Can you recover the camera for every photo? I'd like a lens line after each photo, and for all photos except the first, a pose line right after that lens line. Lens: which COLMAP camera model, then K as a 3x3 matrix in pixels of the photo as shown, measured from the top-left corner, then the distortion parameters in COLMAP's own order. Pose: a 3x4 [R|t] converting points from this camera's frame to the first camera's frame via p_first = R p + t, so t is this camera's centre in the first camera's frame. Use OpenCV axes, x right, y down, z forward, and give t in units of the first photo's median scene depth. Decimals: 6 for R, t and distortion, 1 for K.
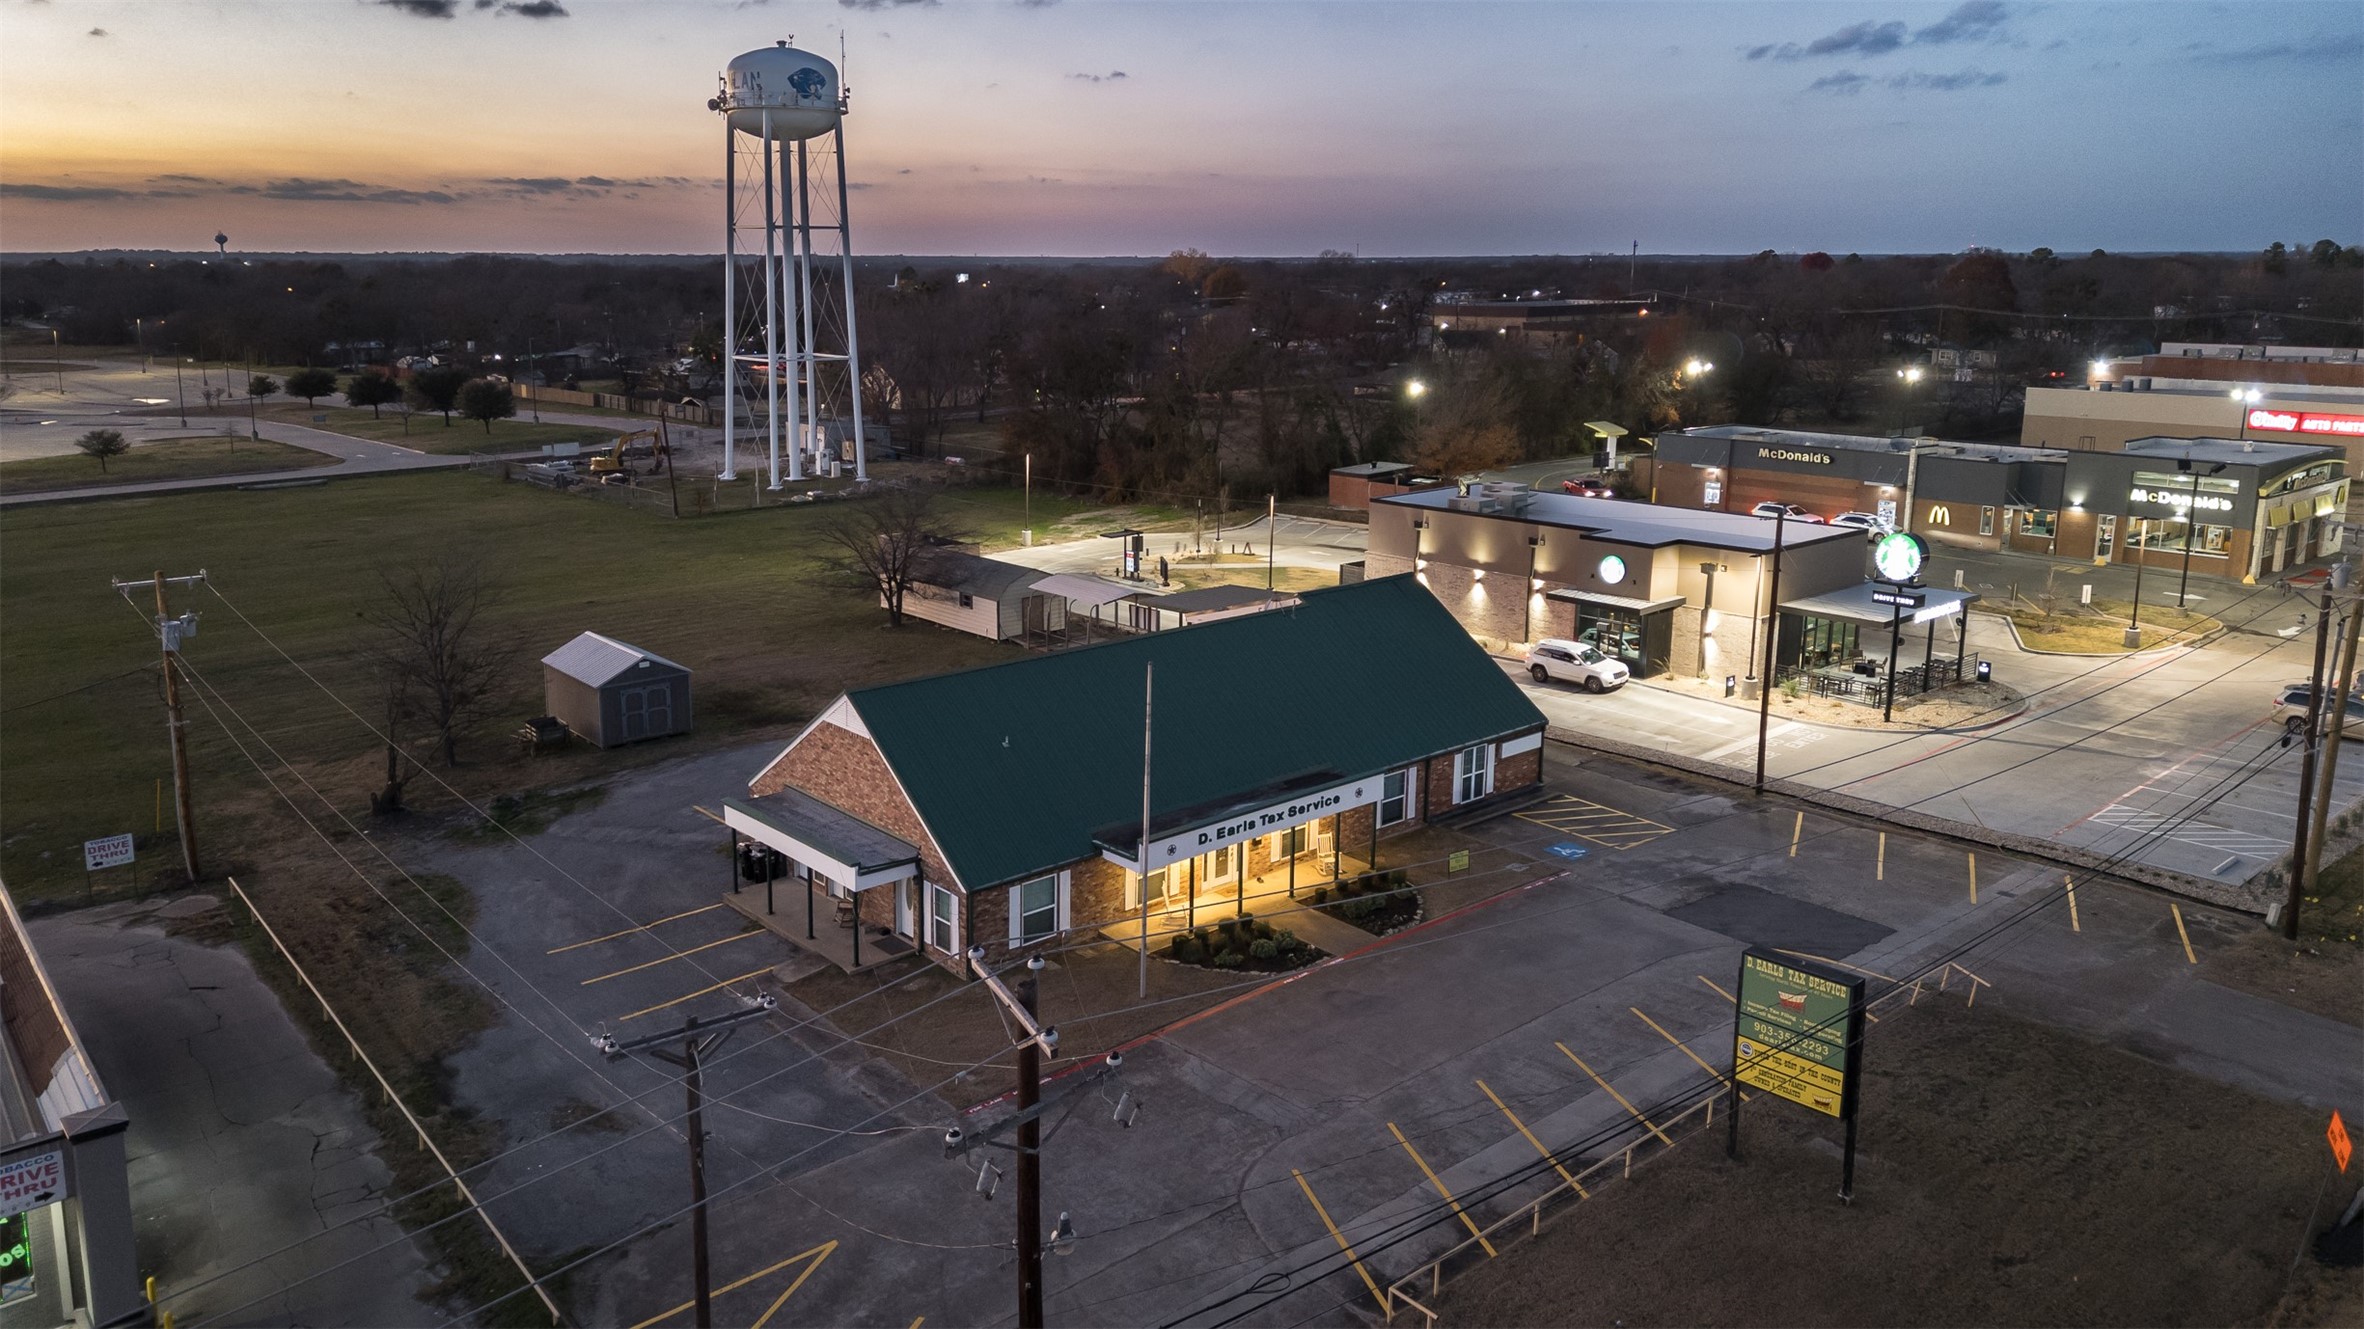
lens RADIAL K [[1635.3, 0, 1204.2], [0, 1635.3, 667.3], [0, 0, 1]] dist [0.058343, -0.047096]
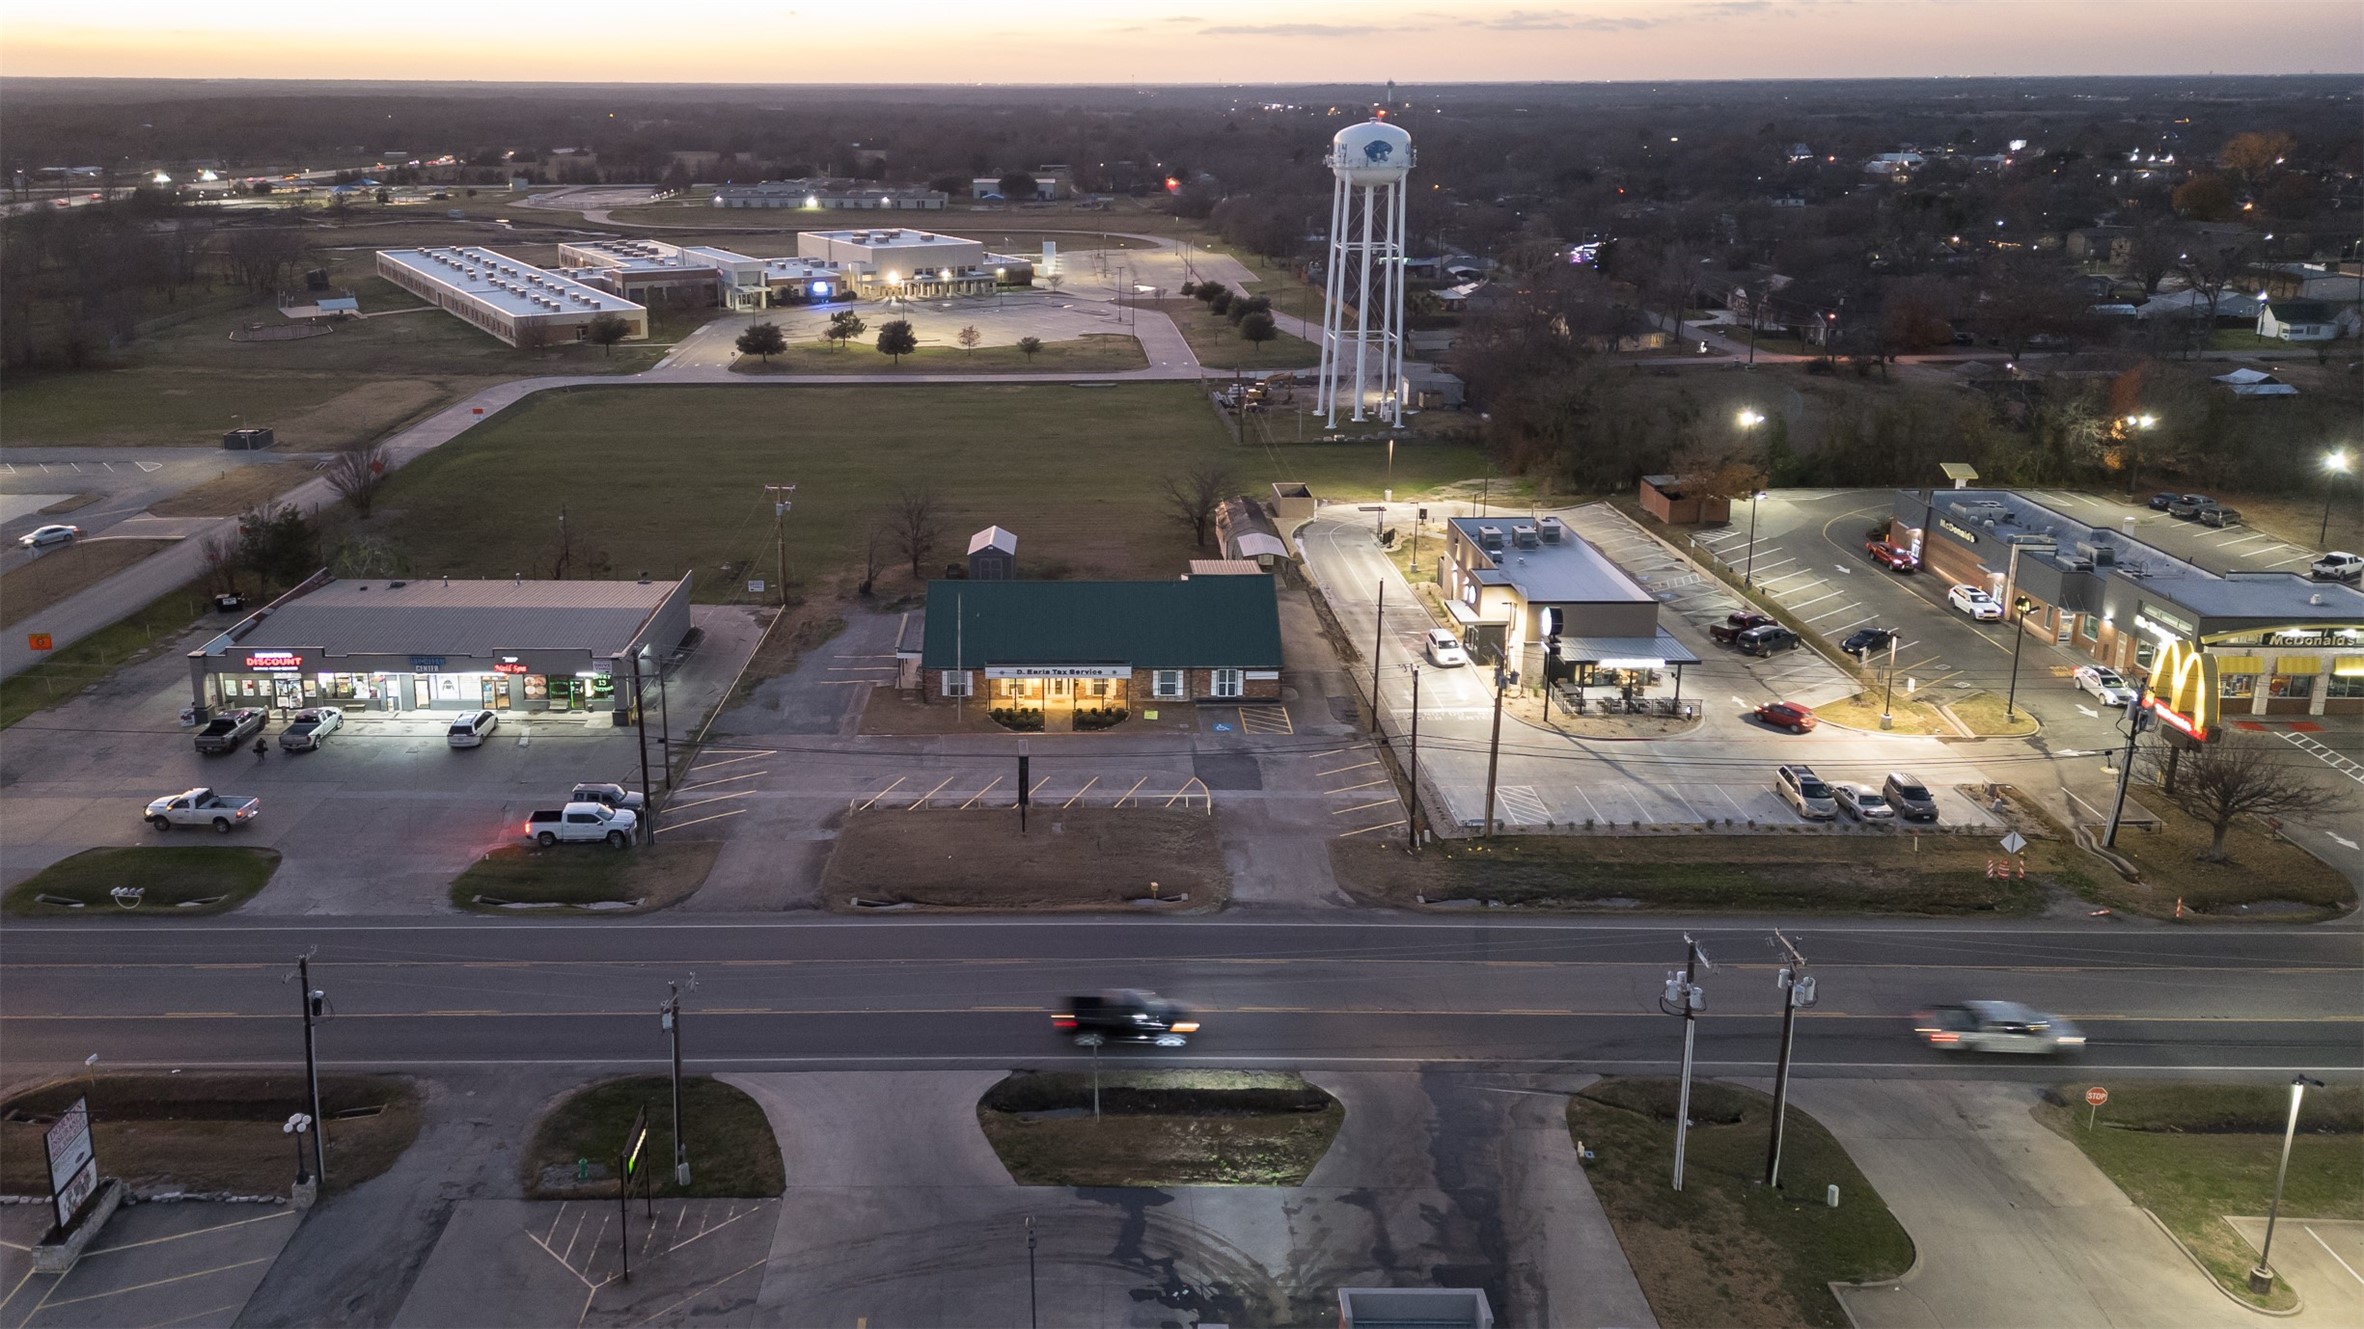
lens RADIAL K [[1572.1, 0, 1071.6], [0, 1572.1, 624.8], [0, 0, 1]] dist [0.039942, -0.004277]
pose [[0.752461, 0.209641, -0.624383, 1.040992], [-0.158585, 0.977769, 0.137178, -0.203034], [0.639261, -0.004204, 0.768979, -0.493680]]
